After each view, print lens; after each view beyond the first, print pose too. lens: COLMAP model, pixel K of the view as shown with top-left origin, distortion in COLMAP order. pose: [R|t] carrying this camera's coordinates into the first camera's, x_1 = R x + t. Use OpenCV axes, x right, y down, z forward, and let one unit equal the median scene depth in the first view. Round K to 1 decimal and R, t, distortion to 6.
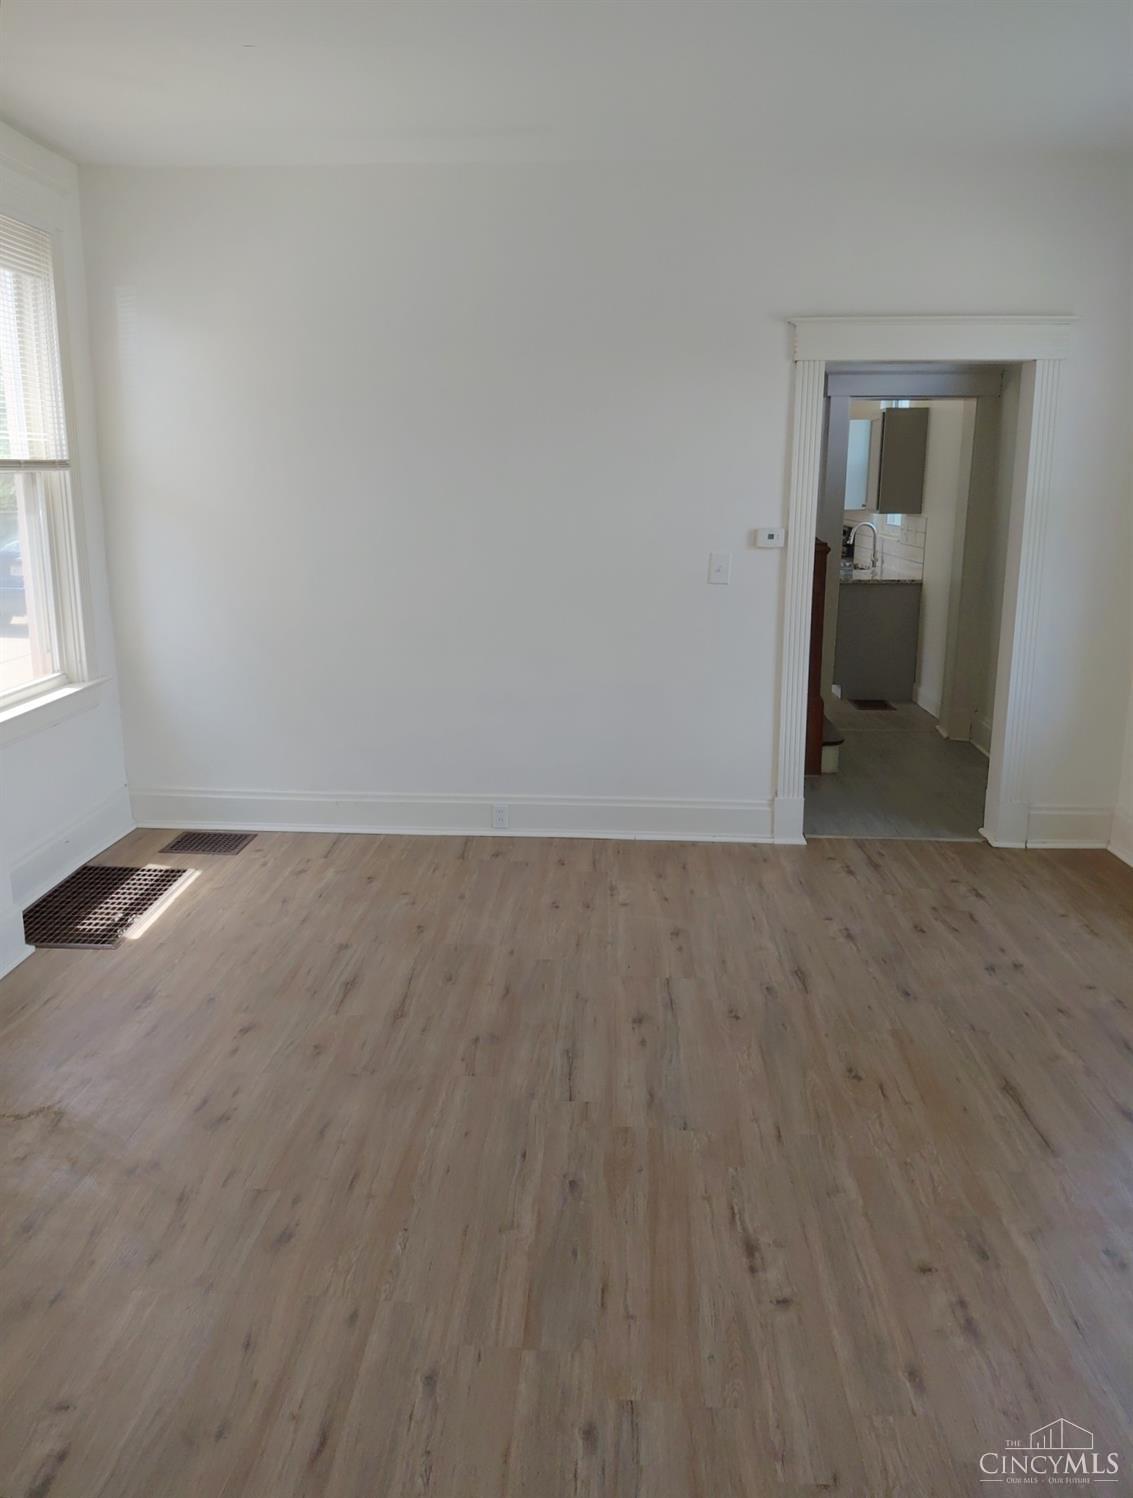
lens RADIAL K [[1125.0, 0, 558.4], [0, 1125.0, 726.7], [0, 0, 1]] dist [0.057882, -0.122164]
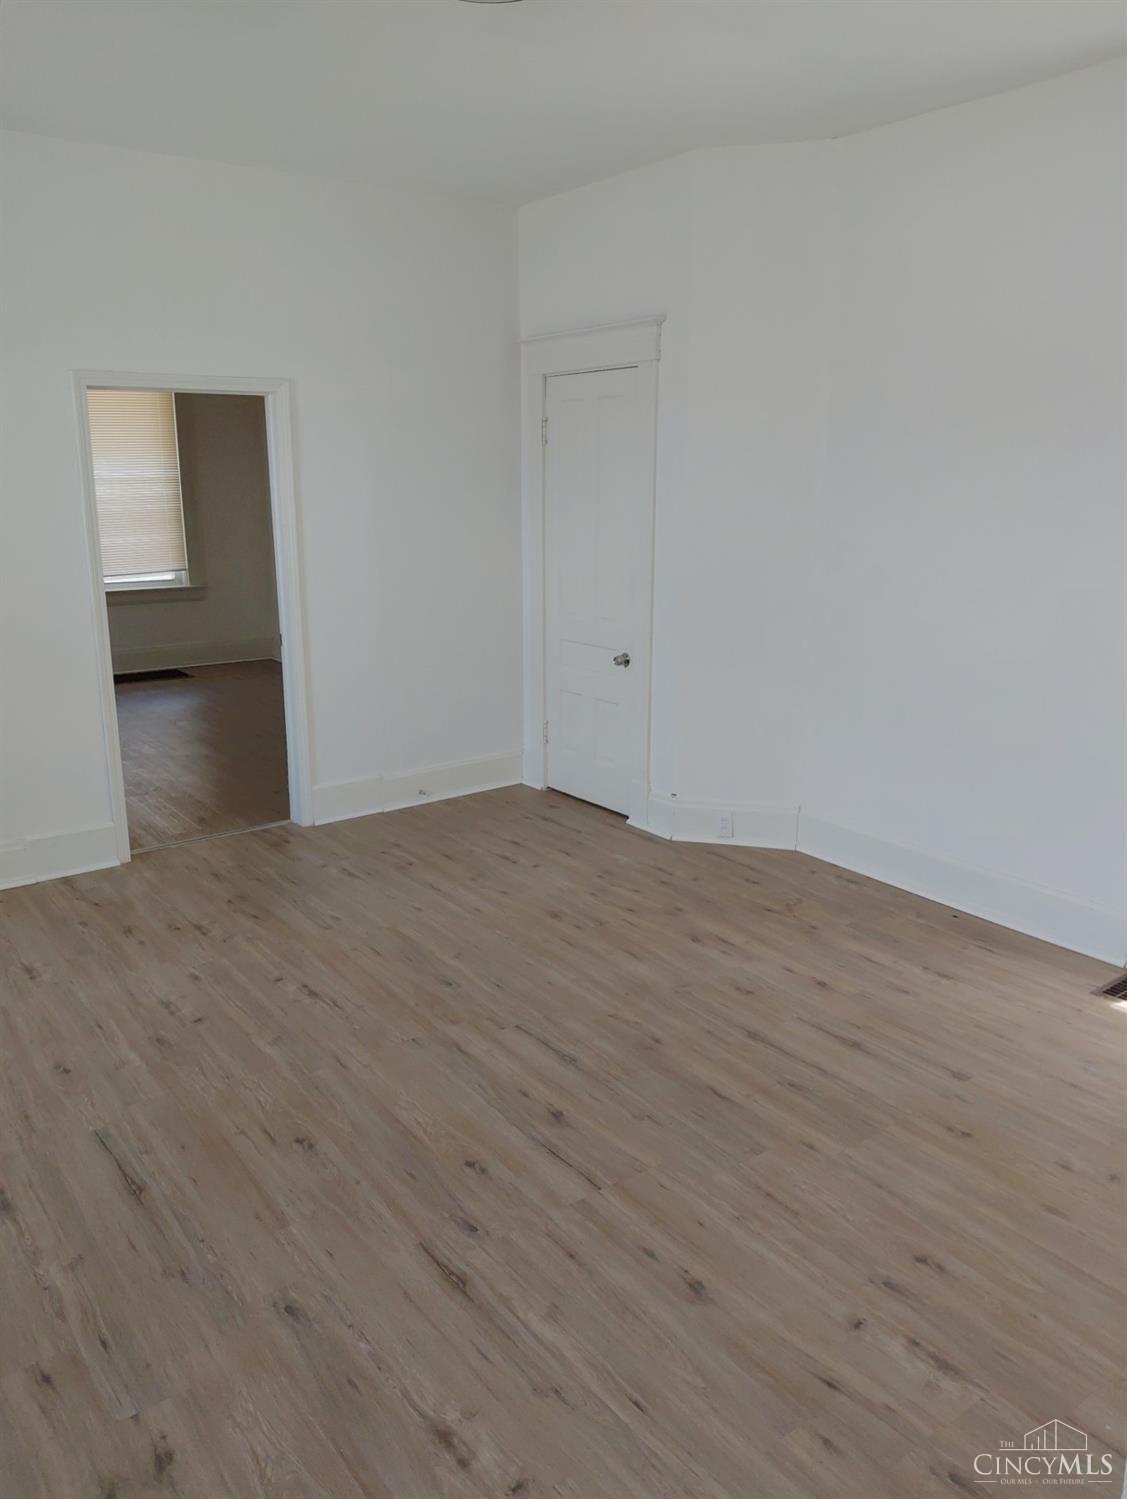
lens RADIAL K [[1125.7, 0, 555.4], [0, 1125.7, 727.1], [0, 0, 1]] dist [0.057882, -0.122164]
pose [[-0.768768, 0.144697, -0.622944, 0.609235], [-0.140819, 0.911861, 0.385590, -0.370813], [0.623832, 0.384151, -0.680633, 1.574126]]
